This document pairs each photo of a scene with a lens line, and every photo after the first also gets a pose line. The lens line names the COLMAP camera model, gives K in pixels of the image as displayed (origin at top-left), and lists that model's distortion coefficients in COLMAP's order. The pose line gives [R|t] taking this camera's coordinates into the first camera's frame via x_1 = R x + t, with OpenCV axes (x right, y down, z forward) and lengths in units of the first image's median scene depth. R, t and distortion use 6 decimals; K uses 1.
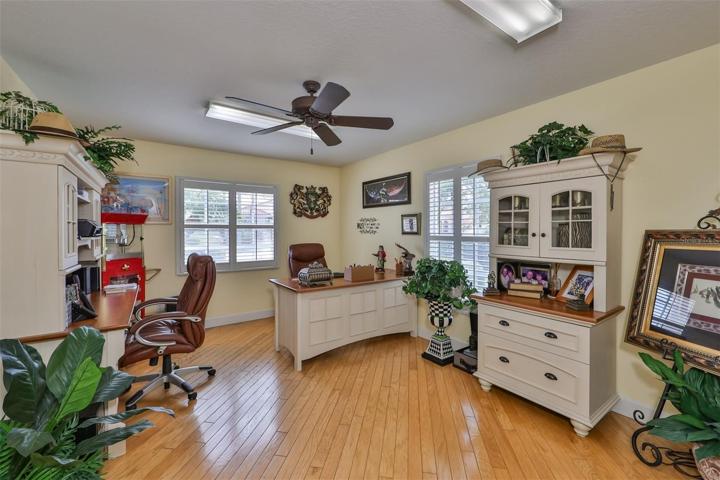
lens RADIAL K [[303.5, 0, 360.1], [0, 303.5, 234.1], [0, 0, 1]] dist [0.015136, -0.008859]
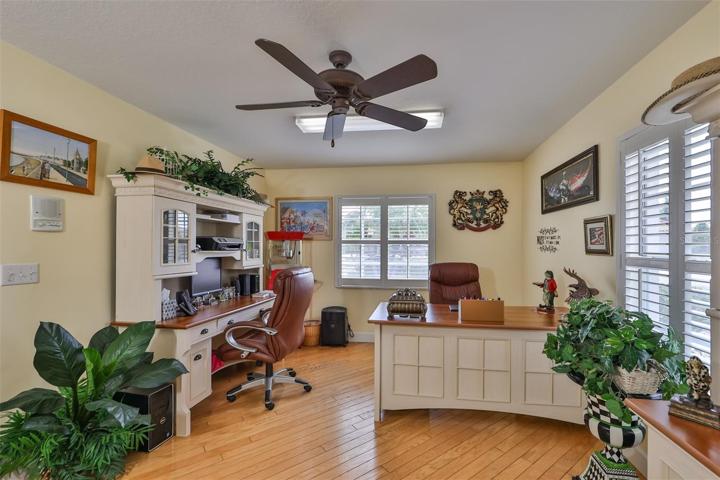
lens RADIAL K [[313.7, 0, 361.6], [0, 313.7, 247.0], [0, 0, 1]] dist [0.001188, 0.000153]
pose [[0.727475, 0.006006, -0.686108, 0.209513], [-0.012771, 0.999907, -0.004788, -0.002951], [0.686015, 0.012246, 0.727484, 0.227175]]
